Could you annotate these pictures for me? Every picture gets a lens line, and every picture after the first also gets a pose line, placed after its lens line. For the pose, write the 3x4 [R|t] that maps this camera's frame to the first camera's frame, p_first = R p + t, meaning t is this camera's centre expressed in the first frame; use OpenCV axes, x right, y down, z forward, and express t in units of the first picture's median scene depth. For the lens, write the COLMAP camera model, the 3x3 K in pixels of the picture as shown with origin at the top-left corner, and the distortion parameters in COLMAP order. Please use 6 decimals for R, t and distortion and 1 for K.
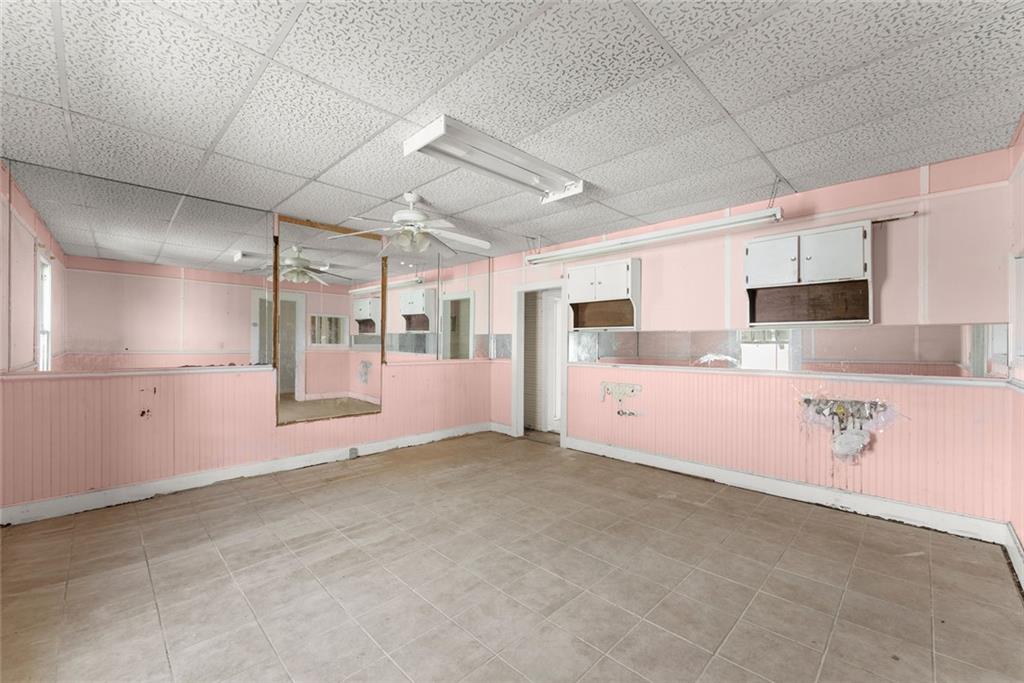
lens RADIAL K [[415.7, 0, 507.0], [0, 415.7, 340.9], [0, 0, 1]] dist [0.001323, -0.000517]
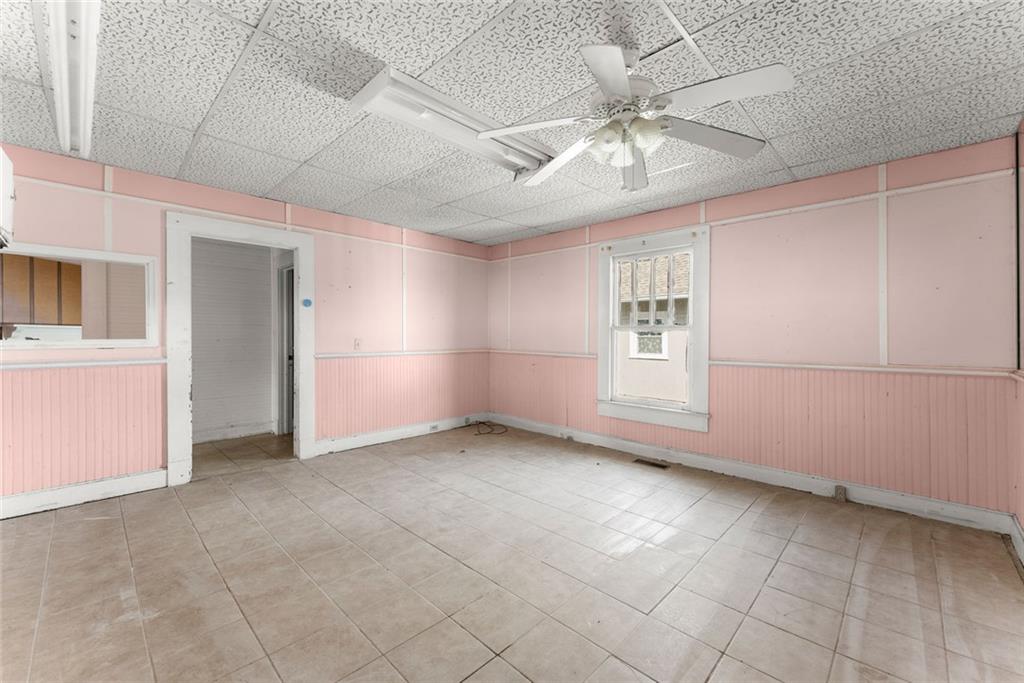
lens RADIAL K [[415.7, 0, 509.9], [0, 415.7, 340.4], [0, 0, 1]] dist [0.001323, -0.000517]
pose [[-0.999850, -0.008931, -0.014820, -0.072168], [-0.008972, 0.999956, 0.002699, 0.014990], [0.014796, 0.002832, -0.999887, 1.438536]]
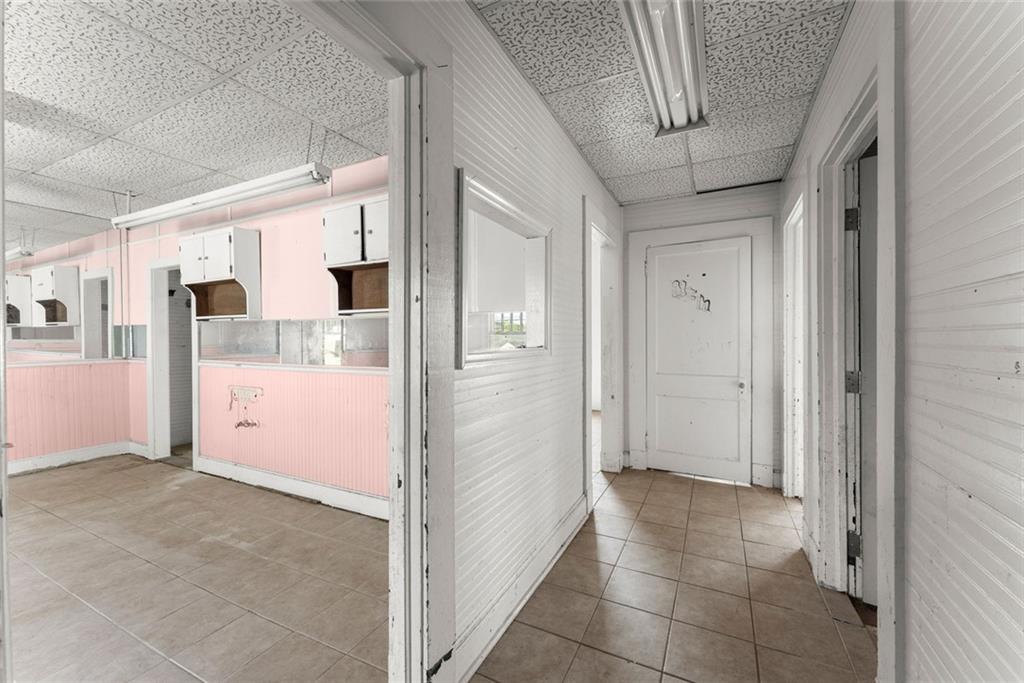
lens RADIAL K [[415.7, 0, 510.1], [0, 415.7, 337.6], [0, 0, 1]] dist [0.001323, -0.000517]
pose [[0.951020, -0.015449, 0.308744, 0.625720], [0.010643, 0.999795, 0.017245, 0.000283], [-0.308947, -0.013114, 0.950989, 0.107222]]
